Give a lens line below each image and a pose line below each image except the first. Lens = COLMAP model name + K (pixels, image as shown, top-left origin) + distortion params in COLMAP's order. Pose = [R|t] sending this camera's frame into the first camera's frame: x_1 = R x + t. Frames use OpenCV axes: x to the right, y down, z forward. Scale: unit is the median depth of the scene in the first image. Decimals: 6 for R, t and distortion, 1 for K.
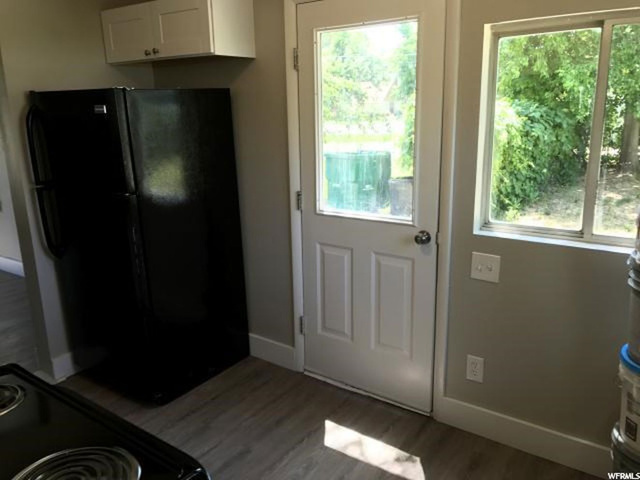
lens RADIAL K [[526.1, 0, 320.0], [0, 526.1, 240.0], [0, 0, 1]] dist [0.004882, 0.002084]
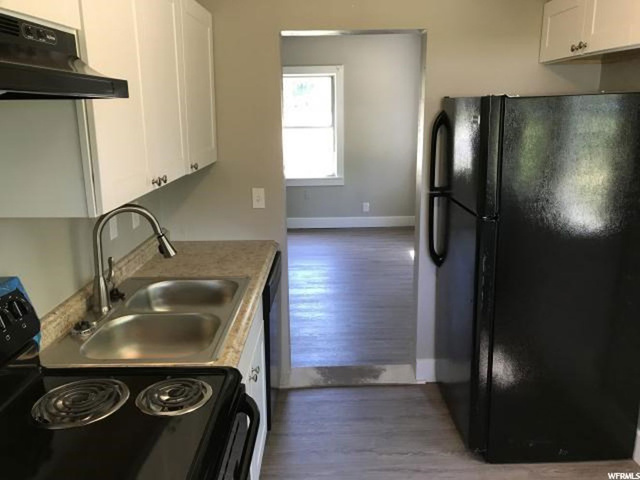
lens RADIAL K [[526.1, 0, 320.0], [0, 526.1, 240.0], [0, 0, 1]] dist [0.004882, 0.002084]
pose [[0.588775, 0.213640, -0.779553, 0.126653], [-0.204082, 0.972483, 0.112376, -0.075437], [0.782109, 0.092928, 0.616173, 0.209703]]
